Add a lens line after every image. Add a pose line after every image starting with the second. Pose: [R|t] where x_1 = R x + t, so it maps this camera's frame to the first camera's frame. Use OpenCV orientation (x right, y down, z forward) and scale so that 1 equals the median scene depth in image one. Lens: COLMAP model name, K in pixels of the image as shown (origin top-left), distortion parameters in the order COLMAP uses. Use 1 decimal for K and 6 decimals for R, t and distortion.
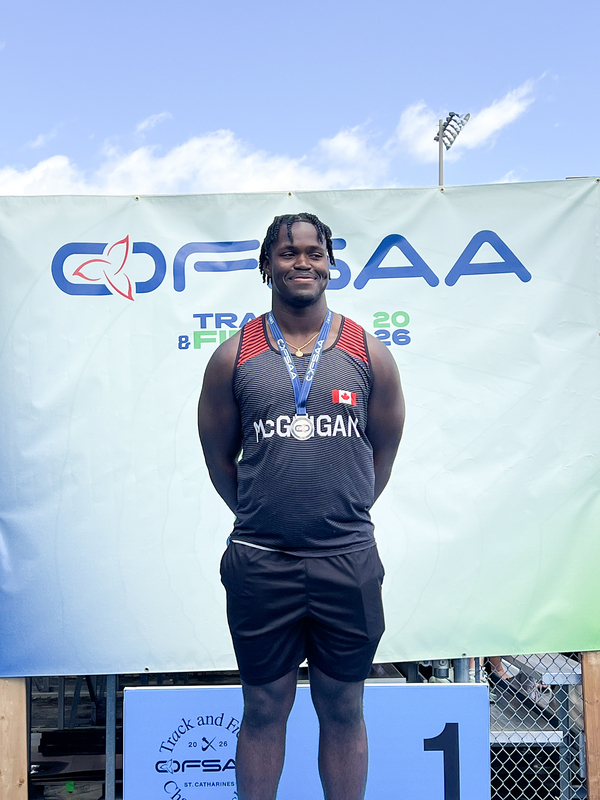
lens RADIAL K [[1185.5, 0, 300.6], [0, 1185.5, 402.4], [0, 0, 1]] dist [-0.050942, 0.000000]
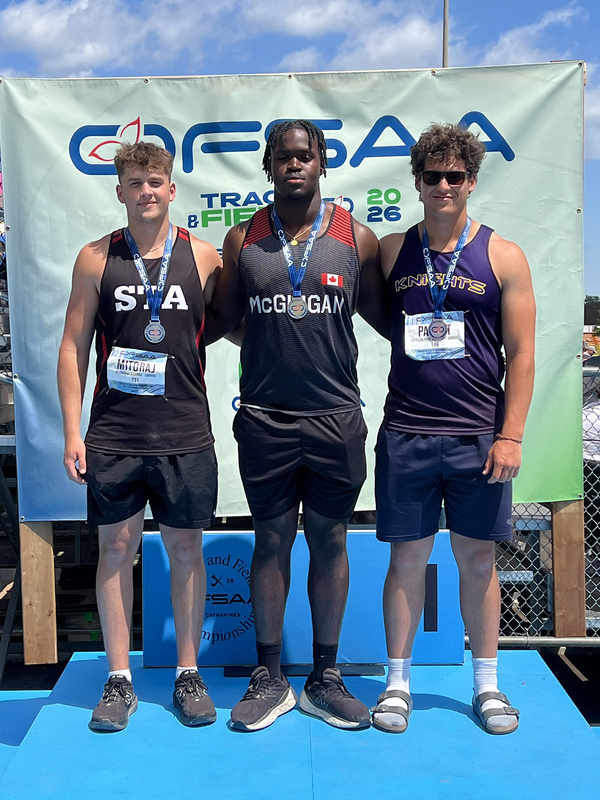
lens RADIAL K [[1383.8, 0, 299.0], [0, 1383.8, 402.8], [0, 0, 1]] dist [0.140654, 0.000000]
pose [[0.999767, 0.004082, -0.021178, 0.027778], [-0.001342, 0.991796, 0.127822, -0.047296], [0.021526, -0.127764, 0.991571, -0.292703]]
